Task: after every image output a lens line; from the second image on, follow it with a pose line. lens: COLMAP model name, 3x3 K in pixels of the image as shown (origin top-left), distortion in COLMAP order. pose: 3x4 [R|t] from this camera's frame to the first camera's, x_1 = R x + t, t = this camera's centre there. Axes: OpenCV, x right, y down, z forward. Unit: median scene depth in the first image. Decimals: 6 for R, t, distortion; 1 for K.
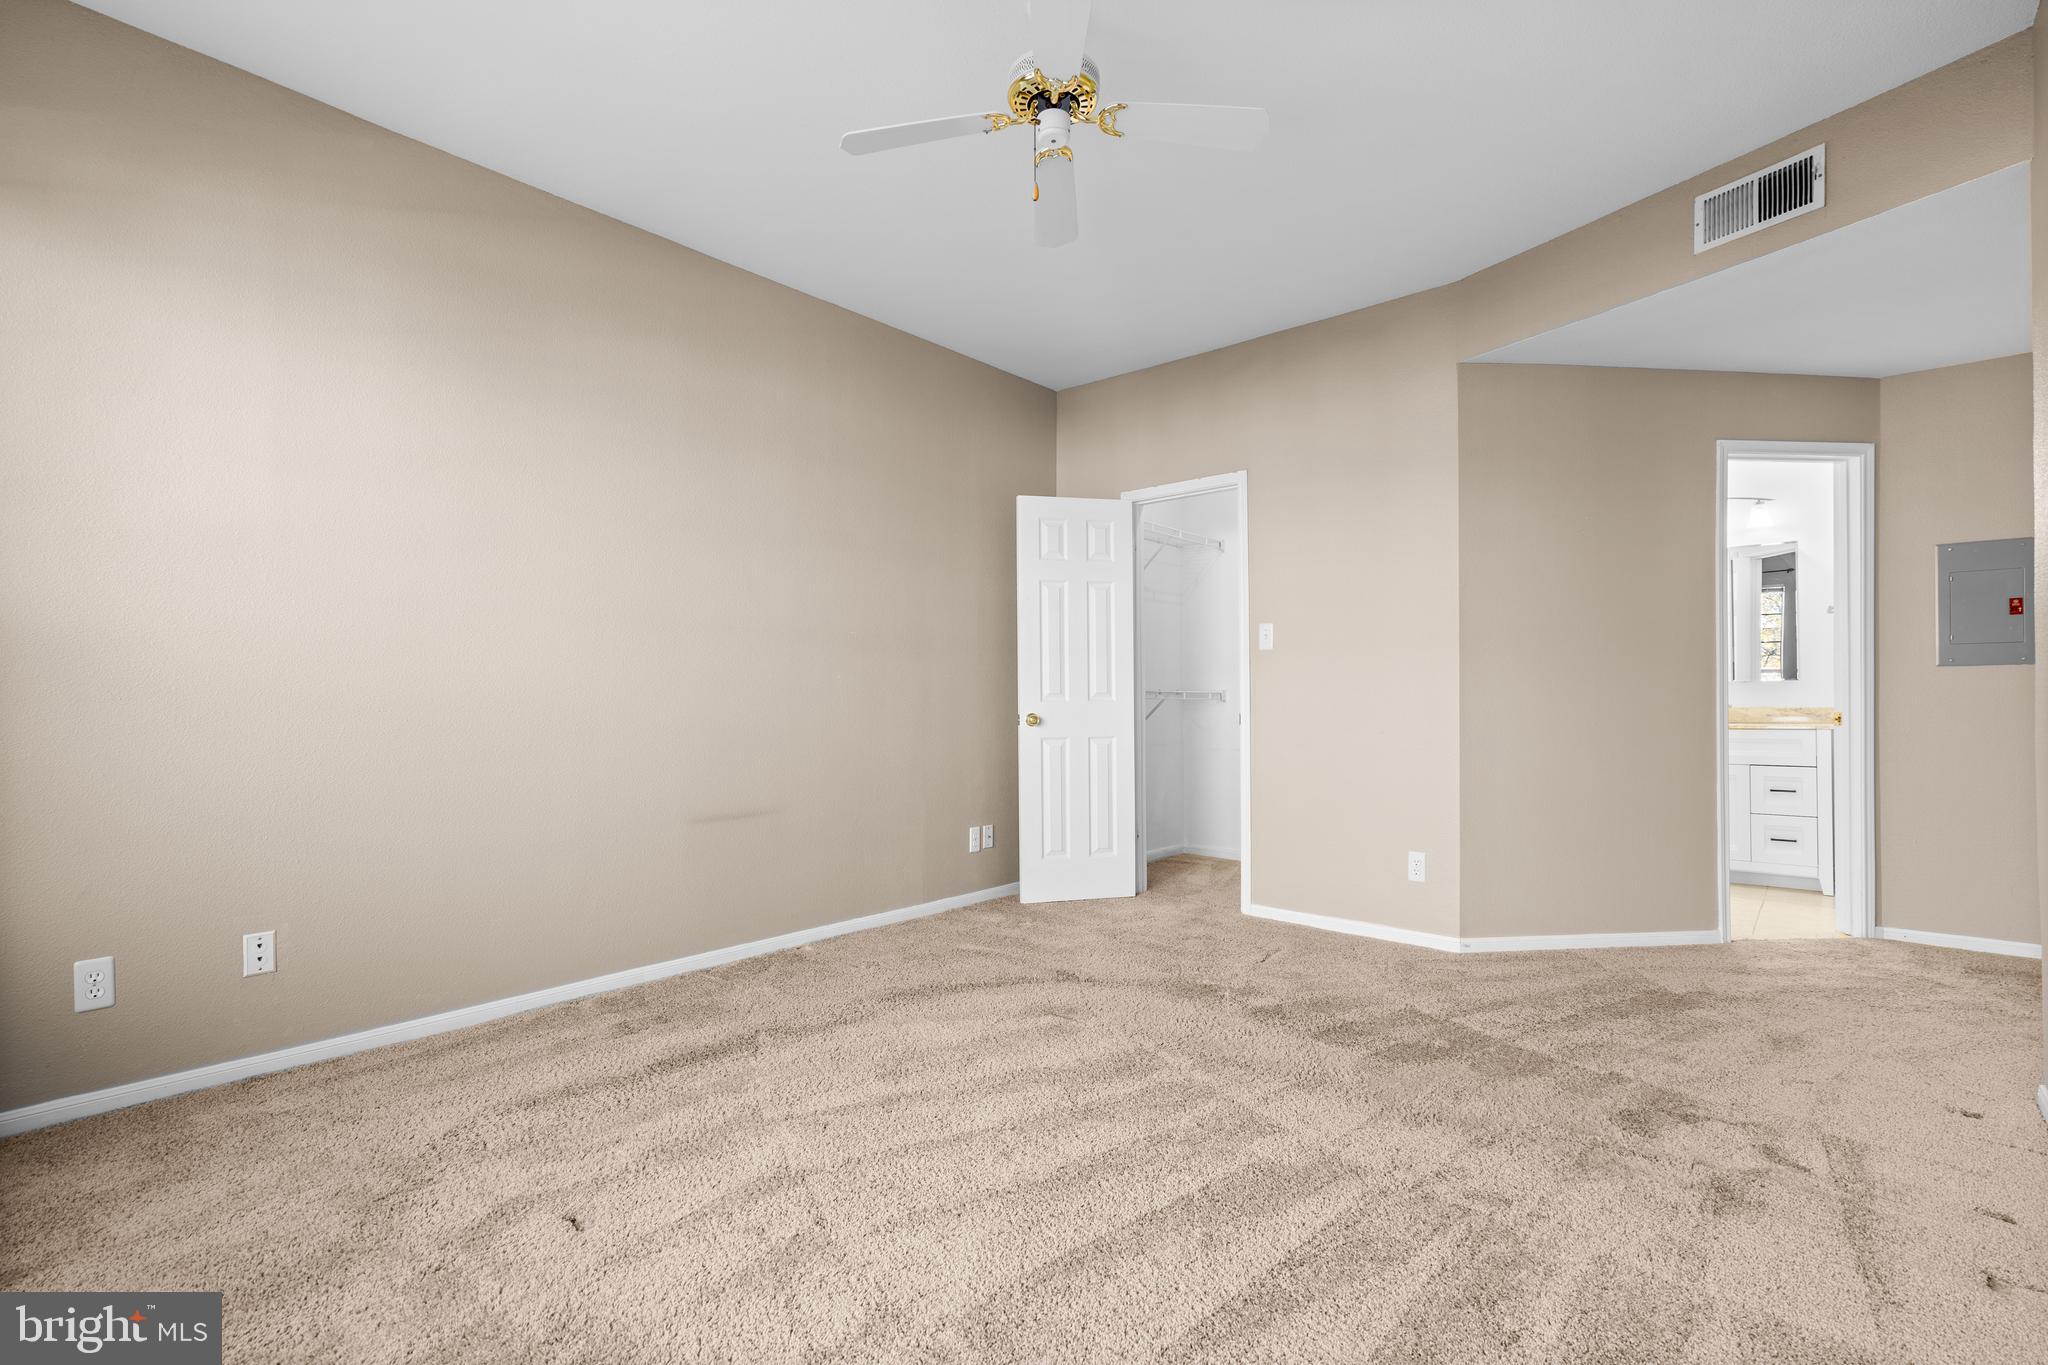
lens RADIAL K [[936.2, 0, 1013.2], [0, 936.2, 685.1], [0, 0, 1]] dist [-0.001116, 0.000501]
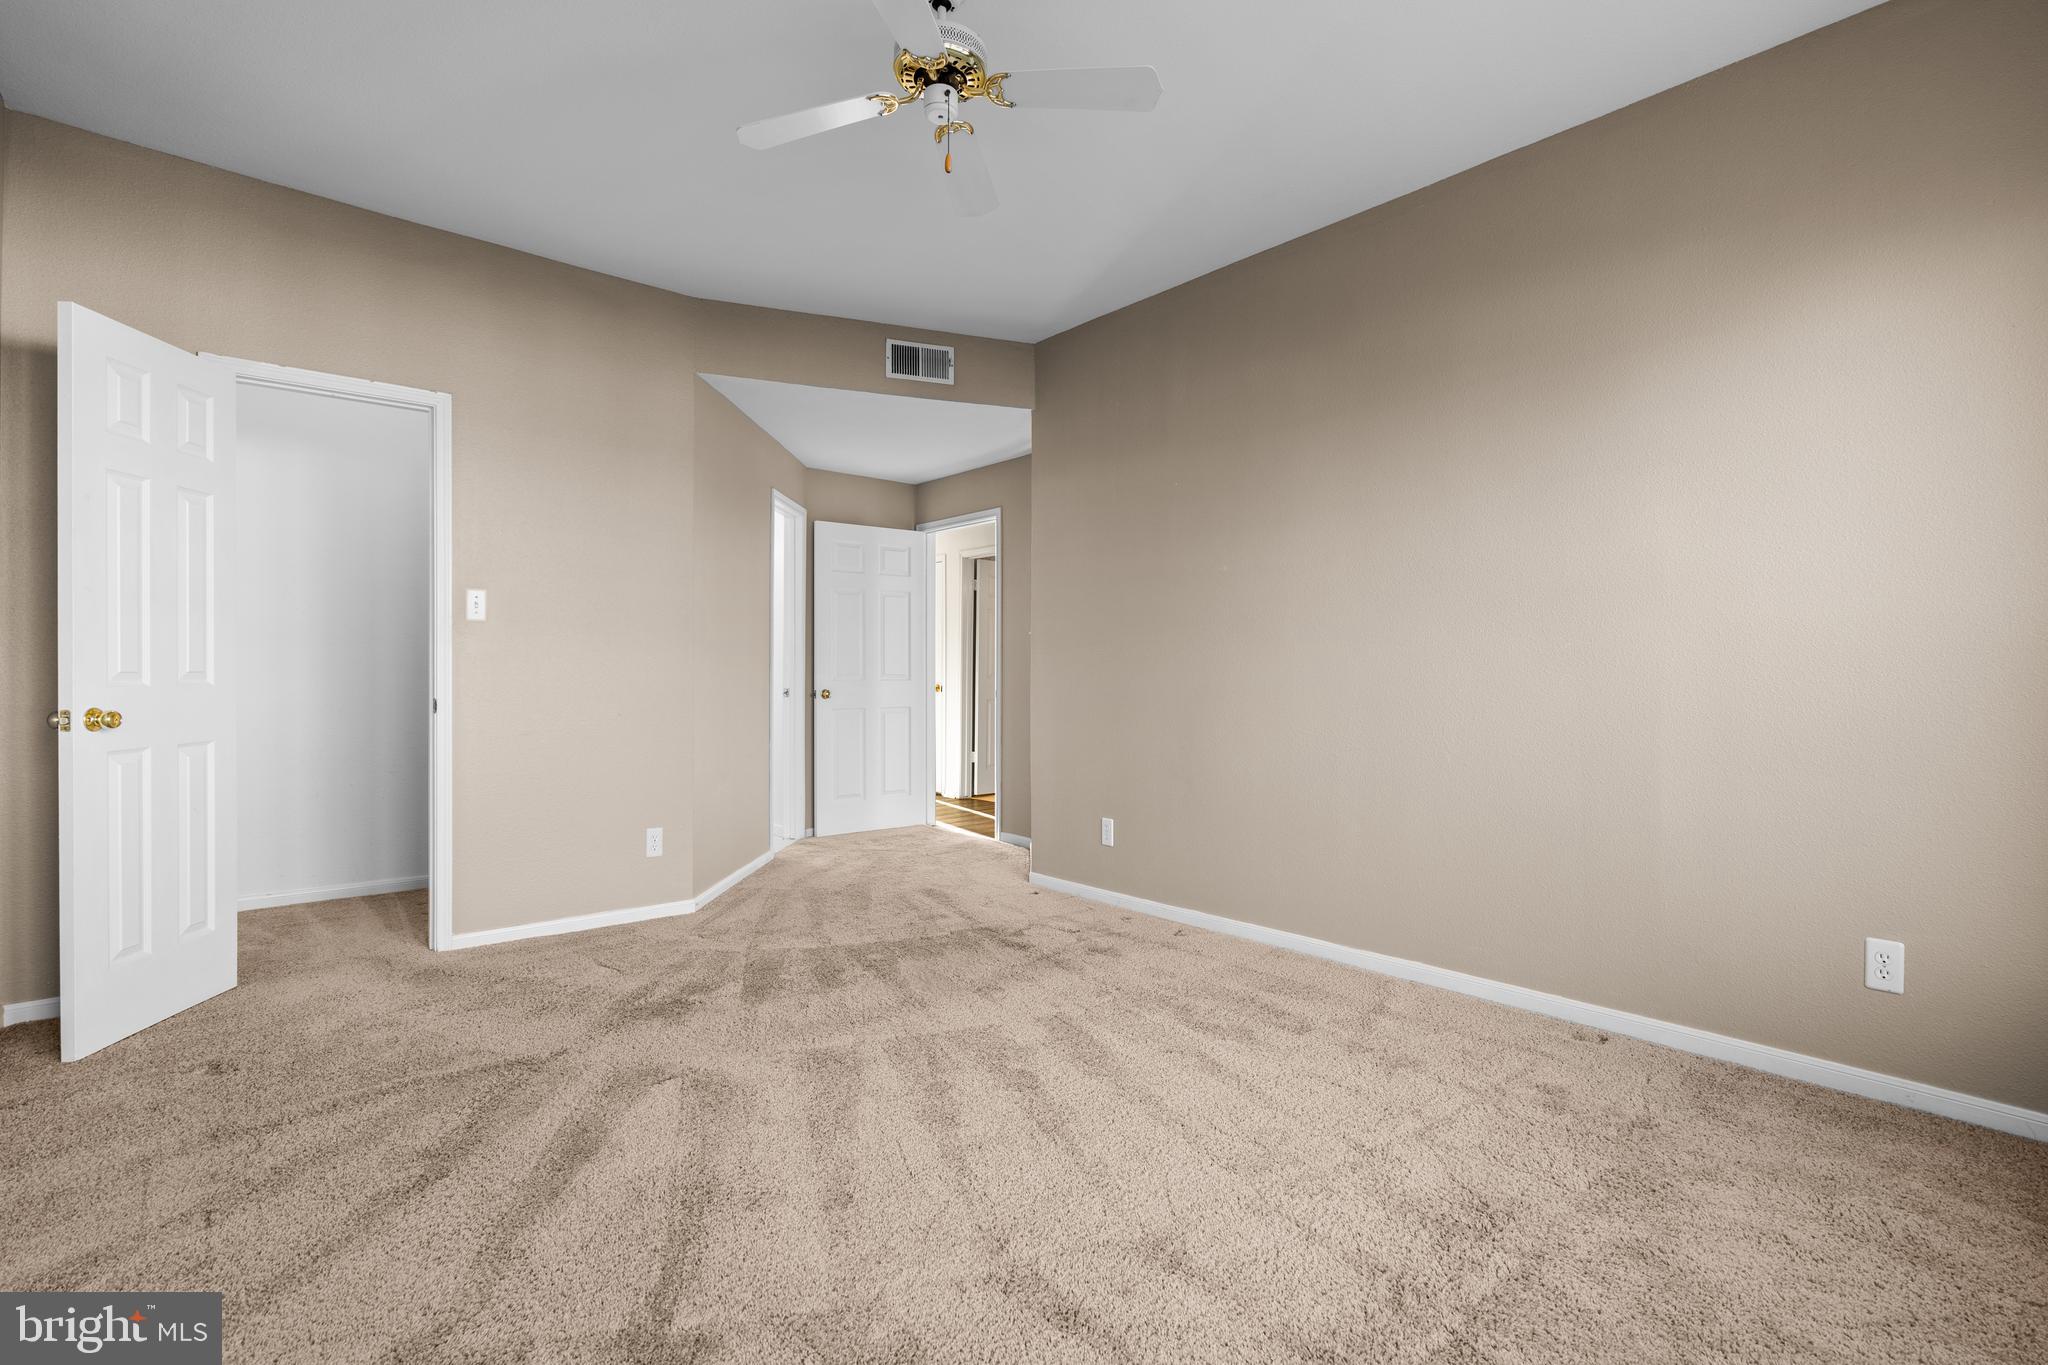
lens RADIAL K [[936.2, 0, 1013.2], [0, 936.2, 685.1], [0, 0, 1]] dist [-0.001116, 0.000501]
pose [[0.122101, -0.004715, 0.992507, -0.550265], [-0.013447, 0.999889, 0.006405, 0.007443], [-0.992427, -0.014128, 0.122024, 0.480810]]
